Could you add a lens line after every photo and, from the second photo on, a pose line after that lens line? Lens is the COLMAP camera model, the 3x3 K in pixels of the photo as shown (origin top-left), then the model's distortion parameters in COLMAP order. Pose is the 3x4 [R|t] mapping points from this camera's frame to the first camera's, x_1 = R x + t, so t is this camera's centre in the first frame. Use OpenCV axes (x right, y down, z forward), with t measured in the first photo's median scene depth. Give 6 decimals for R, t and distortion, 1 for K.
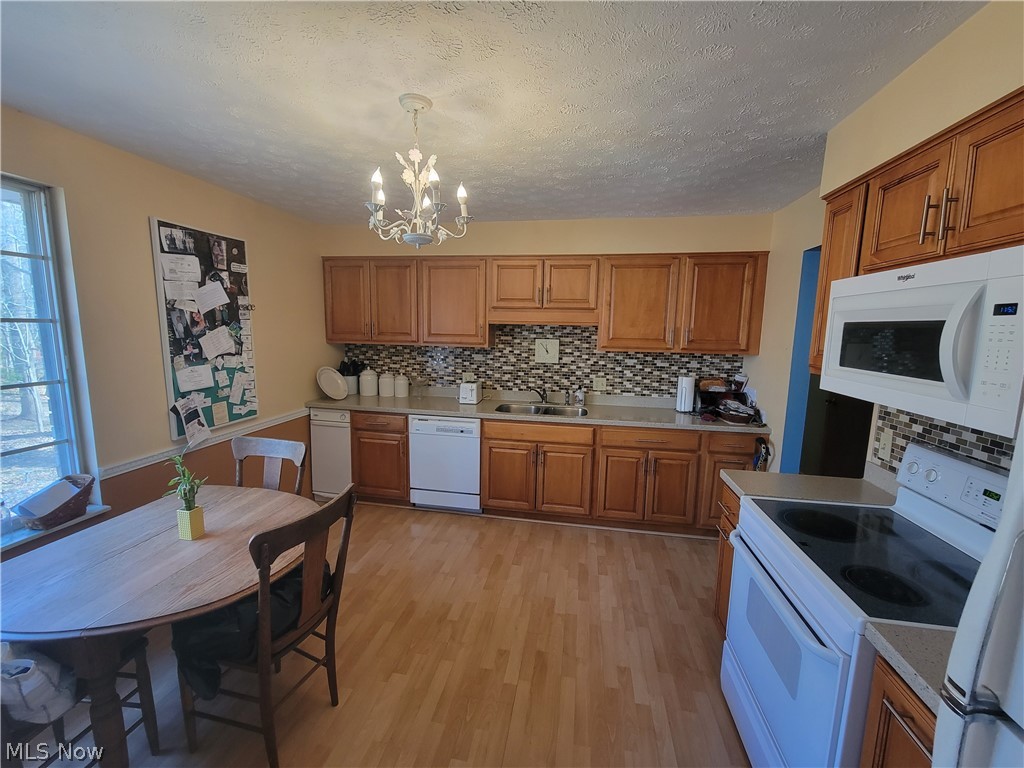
lens RADIAL K [[419.7, 0, 516.2], [0, 419.7, 384.3], [0, 0, 1]] dist [0.001289, -0.000340]
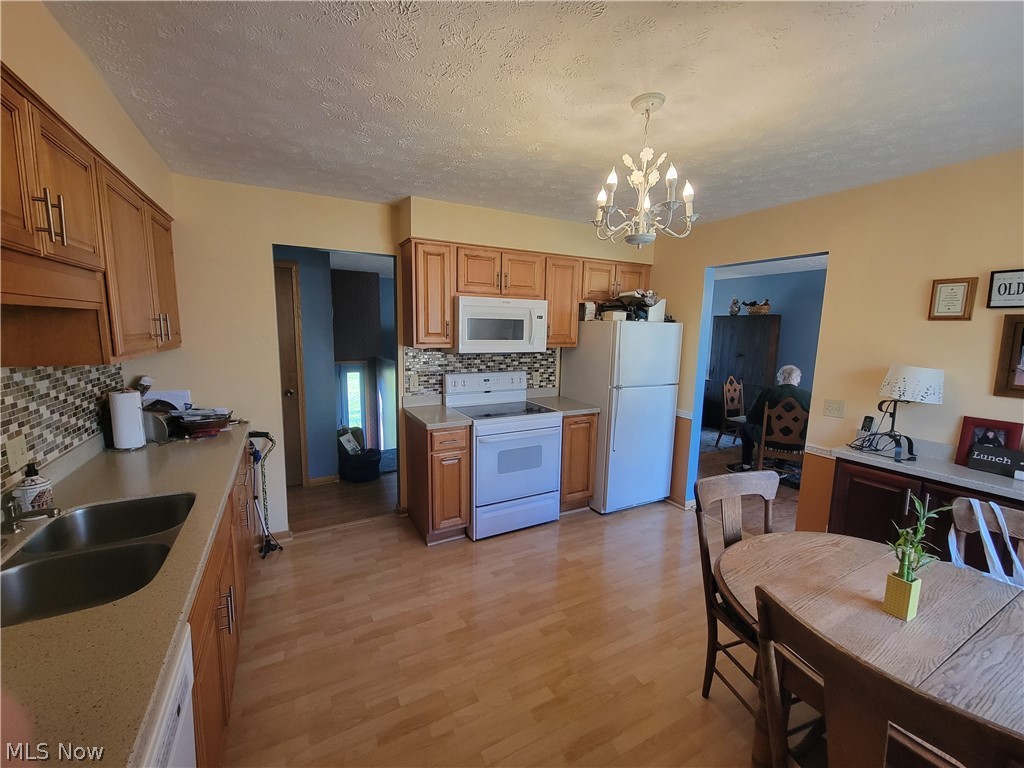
lens RADIAL K [[419.7, 0, 507.9], [0, 419.7, 382.5], [0, 0, 1]] dist [0.001289, -0.000340]
pose [[-0.606930, -0.132782, 0.783585, -0.547894], [0.081545, 0.970337, 0.227589, -0.166165], [-0.790561, 0.202027, -0.578099, 1.184836]]
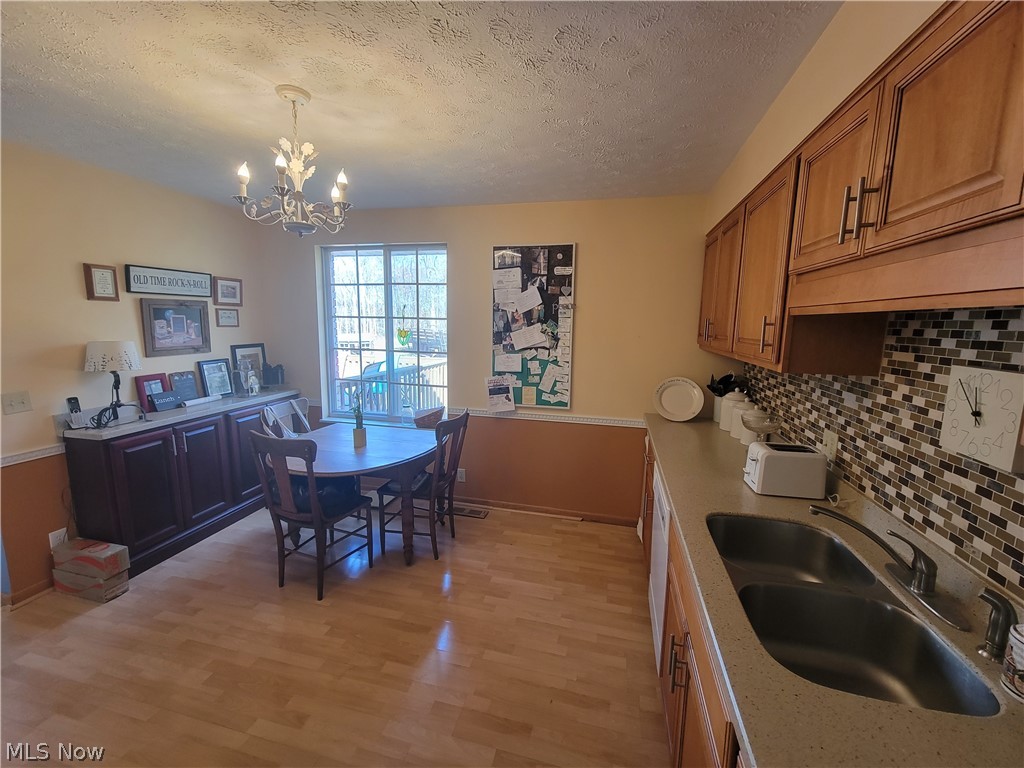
lens RADIAL K [[419.7, 0, 510.0], [0, 419.7, 385.3], [0, 0, 1]] dist [0.001289, -0.000340]
pose [[-0.079559, 0.129372, -0.988399, 0.489576], [-0.159416, 0.977129, 0.140729, -0.120970], [0.984001, 0.168763, -0.057115, 1.011717]]
